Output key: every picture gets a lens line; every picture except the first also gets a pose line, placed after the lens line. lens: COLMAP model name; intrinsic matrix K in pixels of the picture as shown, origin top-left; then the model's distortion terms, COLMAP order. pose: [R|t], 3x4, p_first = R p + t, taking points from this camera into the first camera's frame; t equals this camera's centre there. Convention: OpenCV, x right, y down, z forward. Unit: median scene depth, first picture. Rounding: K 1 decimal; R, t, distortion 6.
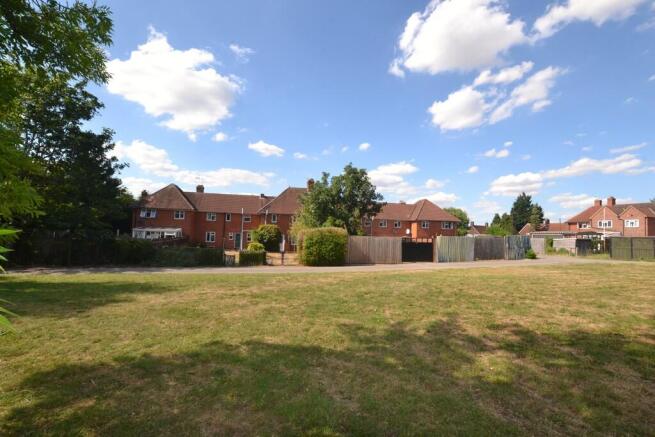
lens RADIAL K [[296.6, 0, 327.5], [0, 296.6, 218.5], [0, 0, 1]] dist [-0.035940, 0.000185]
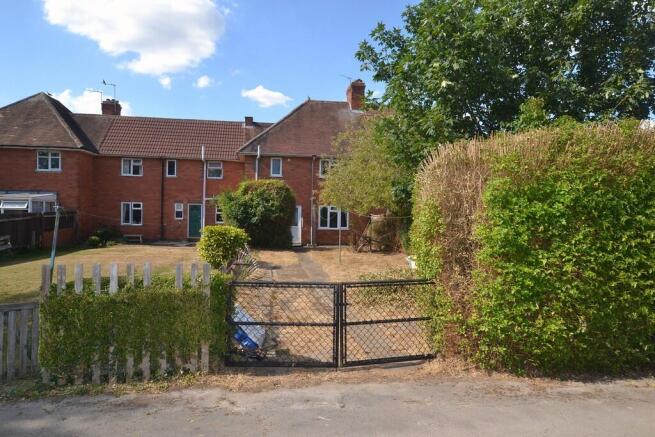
lens RADIAL K [[411.7, 0, 327.5], [0, 411.7, 218.5], [0, 0, 1]] dist [-0.007697, -0.001642]
pose [[0.998417, -0.012627, -0.054810, -0.077387], [0.016217, 0.997717, 0.065554, 0.035808], [0.053857, -0.066339, 0.996343, 0.422897]]
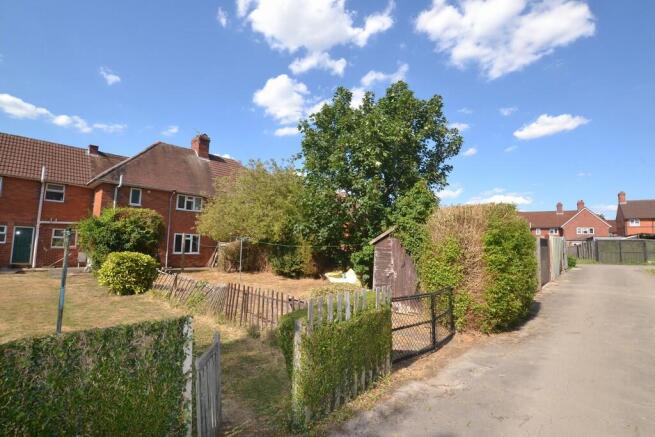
lens RADIAL K [[301.8, 0, 327.5], [0, 301.8, 218.5], [0, 0, 1]] dist [-0.023937, 0.000002]
pose [[0.826473, 0.045863, 0.561105, -0.195713], [-0.037384, 0.998947, -0.026586, 0.034702], [-0.561734, 0.000997, 0.827317, 0.456391]]
